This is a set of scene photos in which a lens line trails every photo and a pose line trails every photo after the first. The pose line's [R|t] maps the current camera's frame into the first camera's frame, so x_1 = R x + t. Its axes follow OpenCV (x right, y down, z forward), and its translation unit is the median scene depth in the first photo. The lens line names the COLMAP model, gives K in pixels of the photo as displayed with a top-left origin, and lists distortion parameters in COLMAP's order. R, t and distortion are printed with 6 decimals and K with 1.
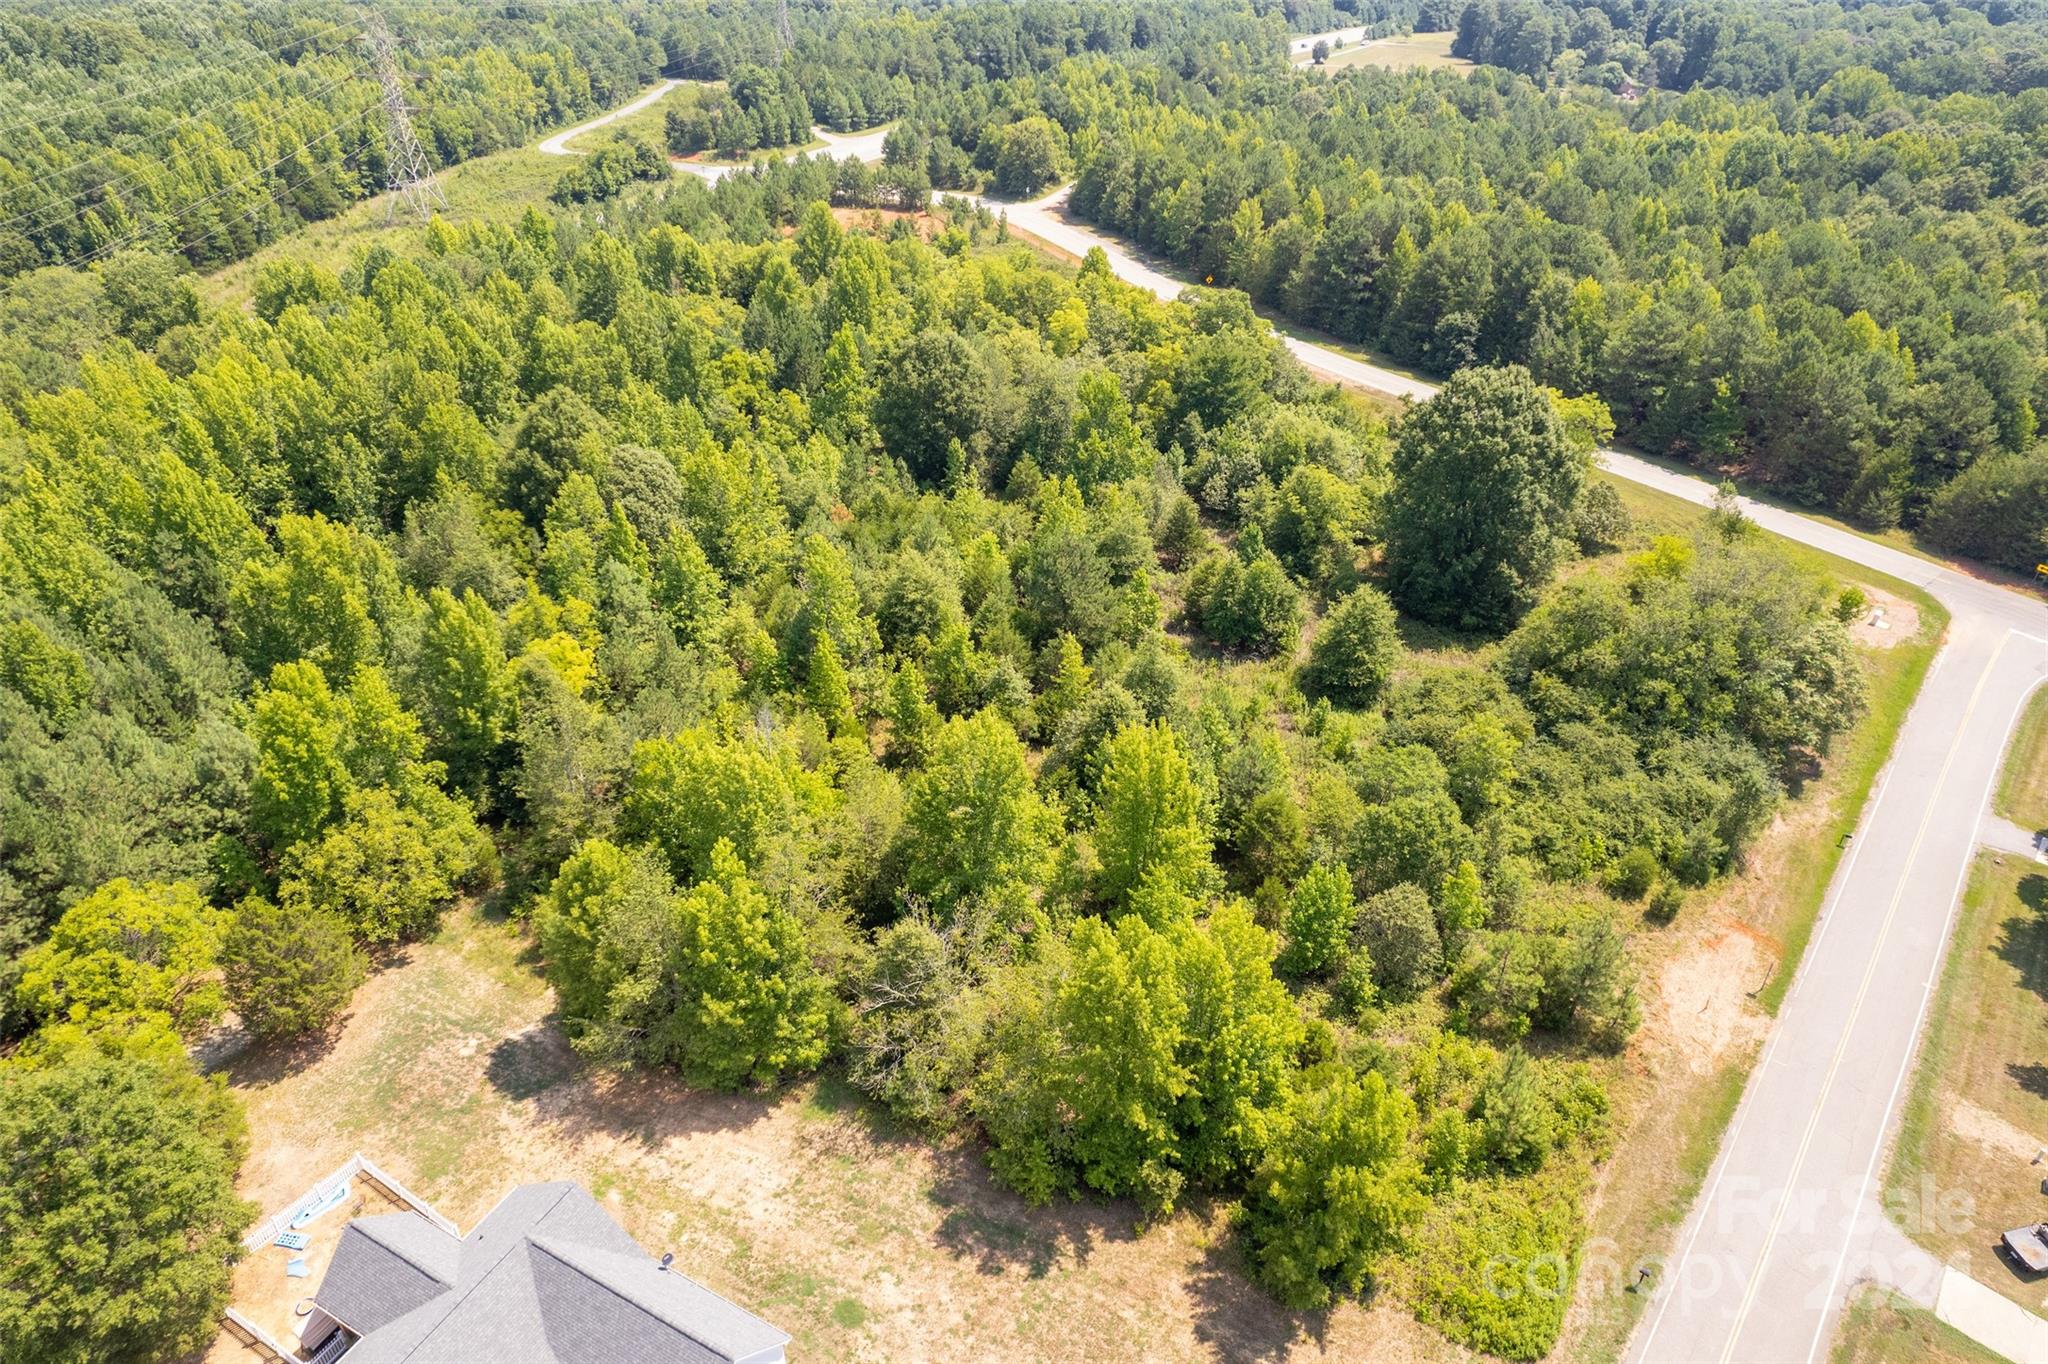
lens RADIAL K [[1315.2, 0, 1021.5], [0, 1315.2, 692.8], [0, 0, 1]] dist [-0.077560, 0.076573]
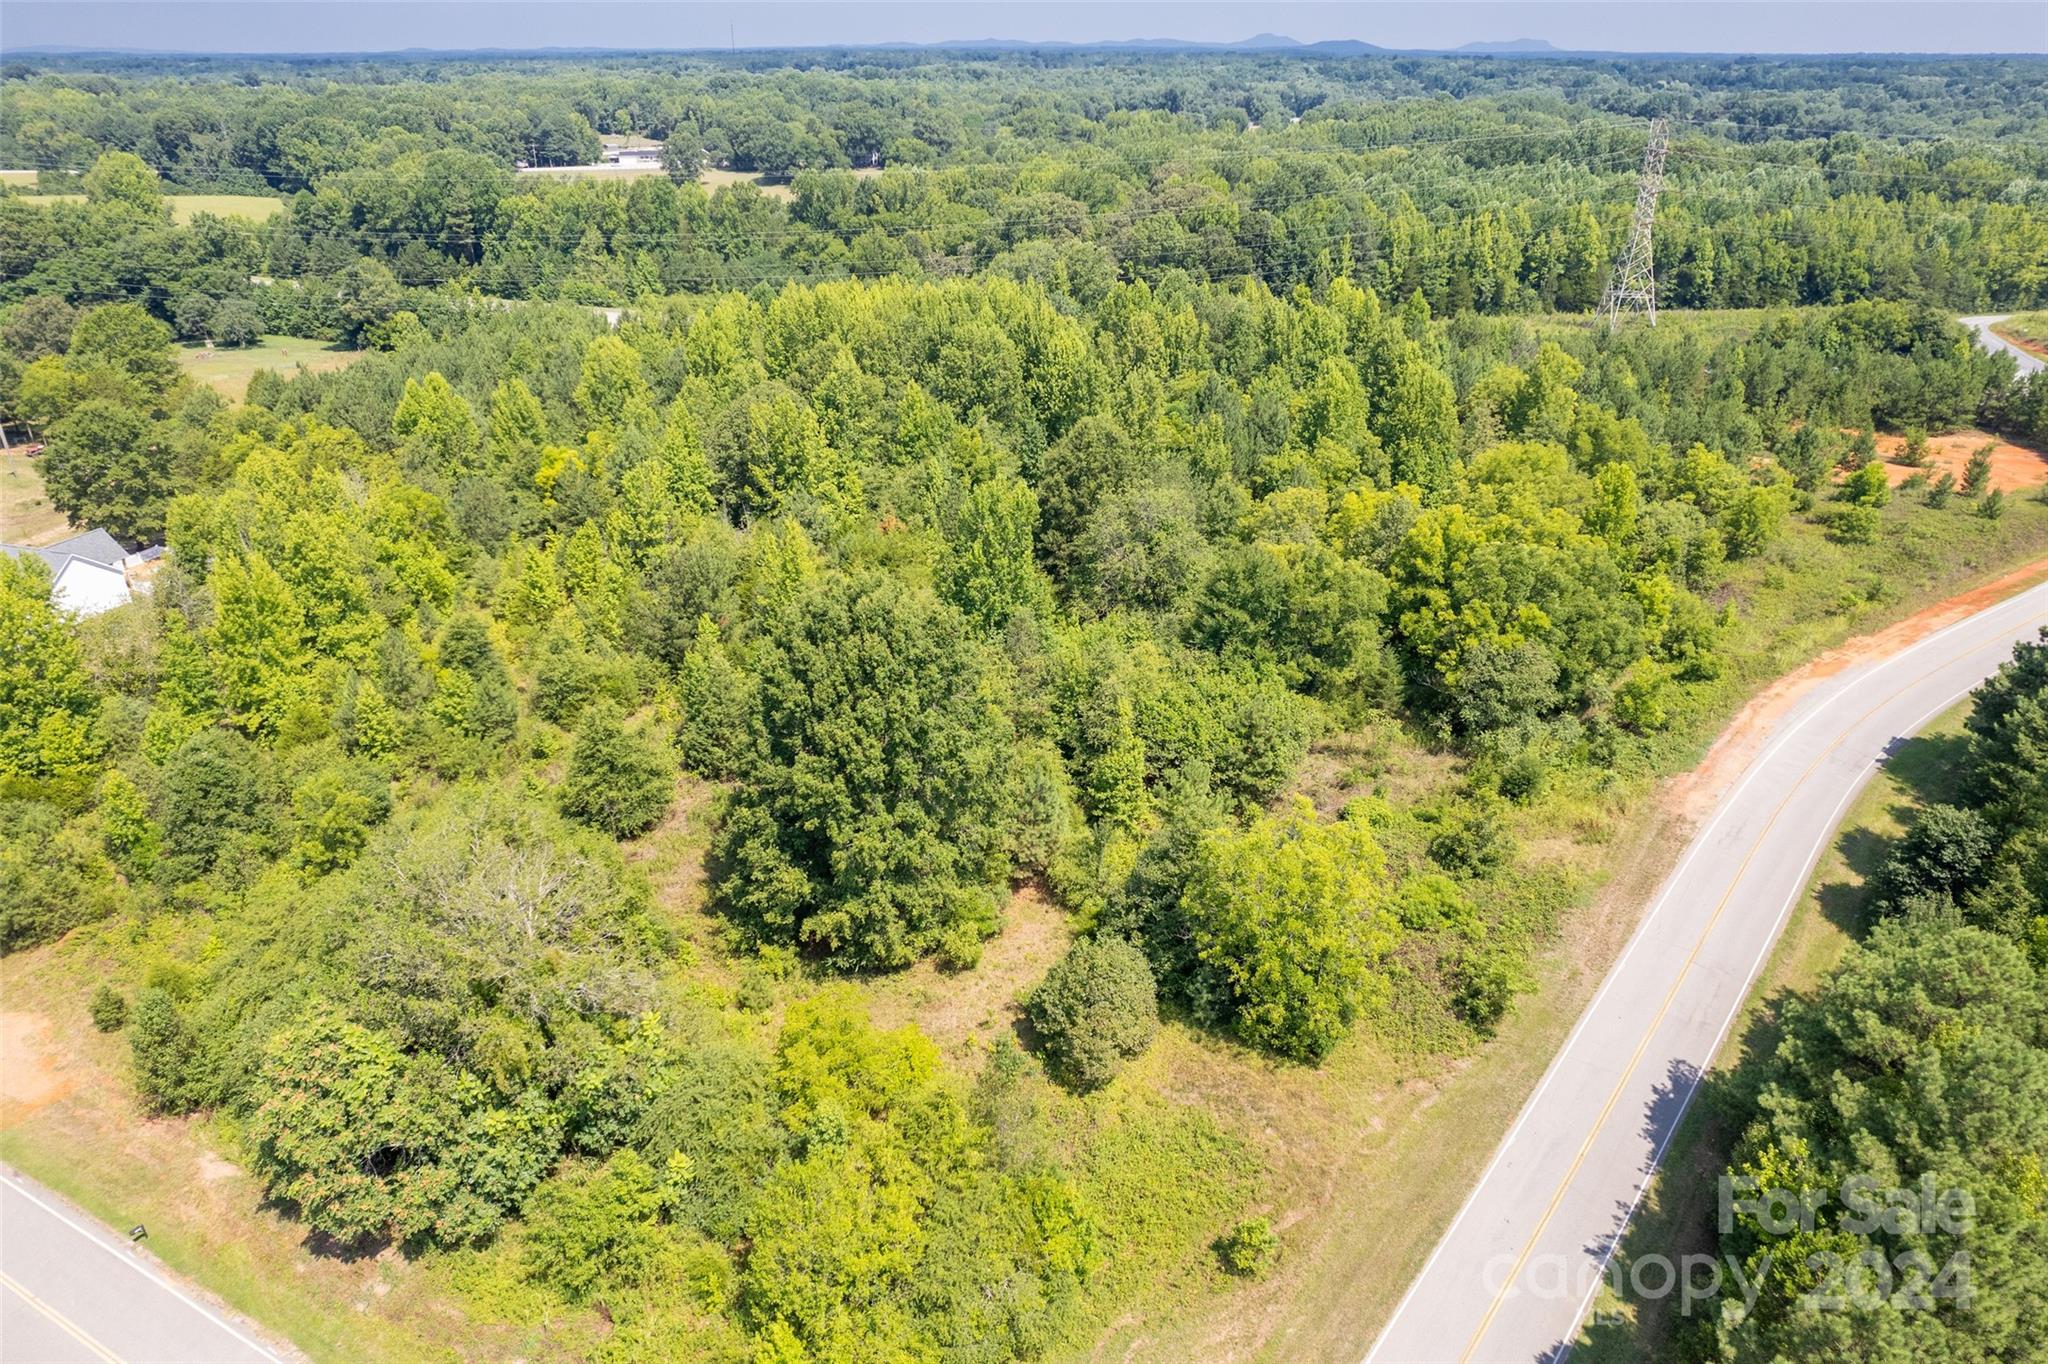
lens RADIAL K [[1341.5, 0, 1024.0], [0, 1341.5, 682.0], [0, 0, 1]] dist [-0.083759, 0.083542]
pose [[0.180905, 0.428829, -0.885087, 1.159762], [-0.516307, 0.807363, 0.285642, -0.512964], [0.837078, 0.405302, 0.367464, 0.995825]]
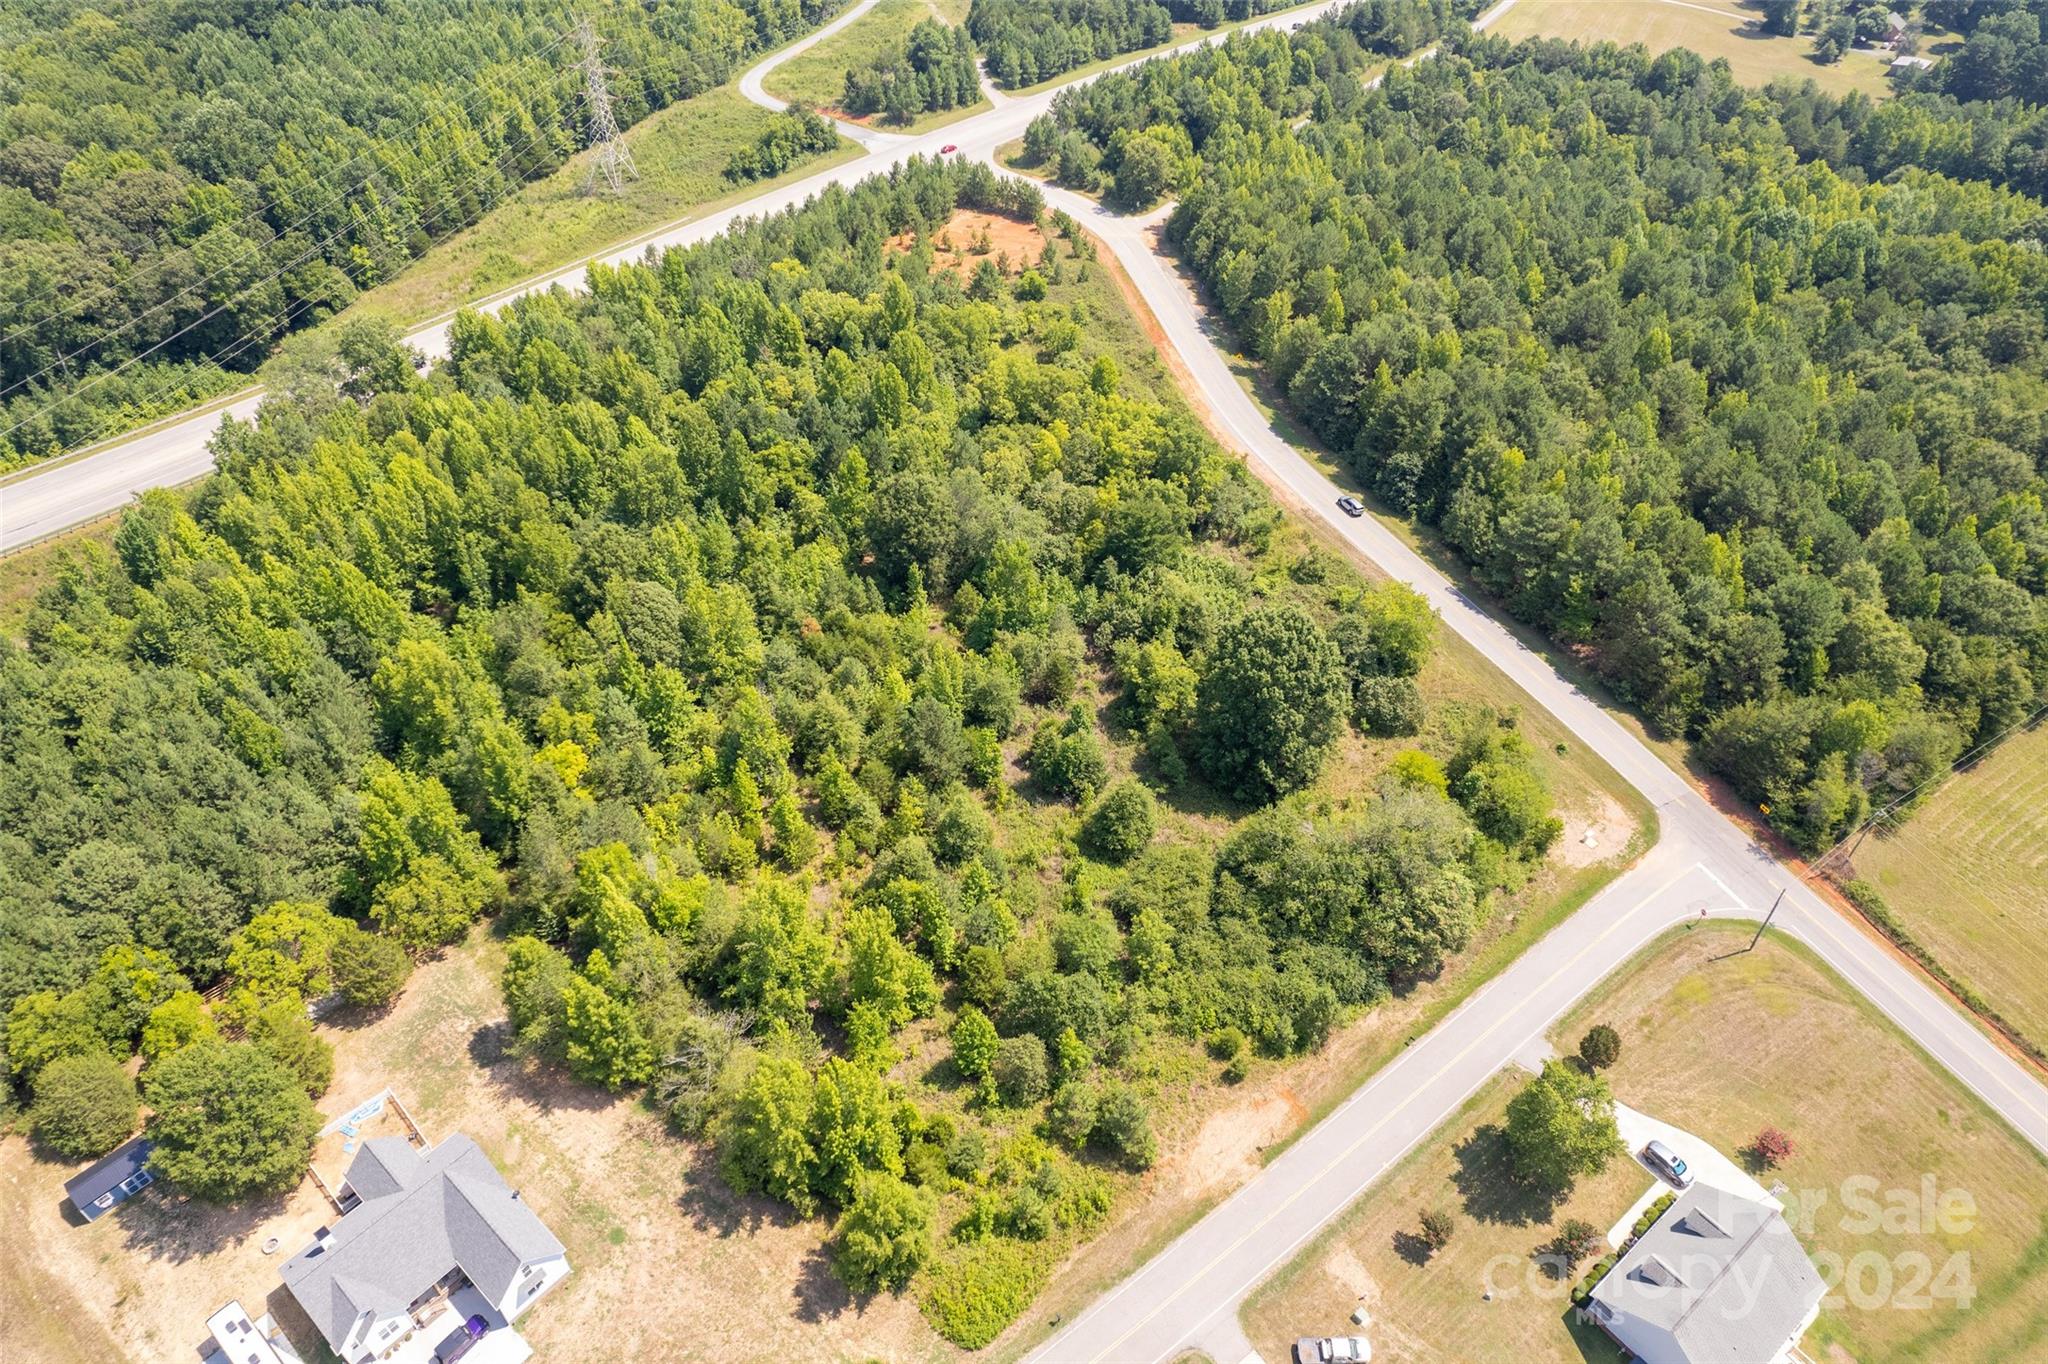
lens RADIAL K [[1341.5, 0, 1024.0], [0, 1341.5, 682.0], [0, 0, 1]] dist [-0.083759, 0.083542]
pose [[0.975618, 0.142388, -0.167020, 0.413684], [-0.116853, 0.981155, 0.153881, -0.419955], [0.185784, -0.130613, 0.973871, -0.389666]]
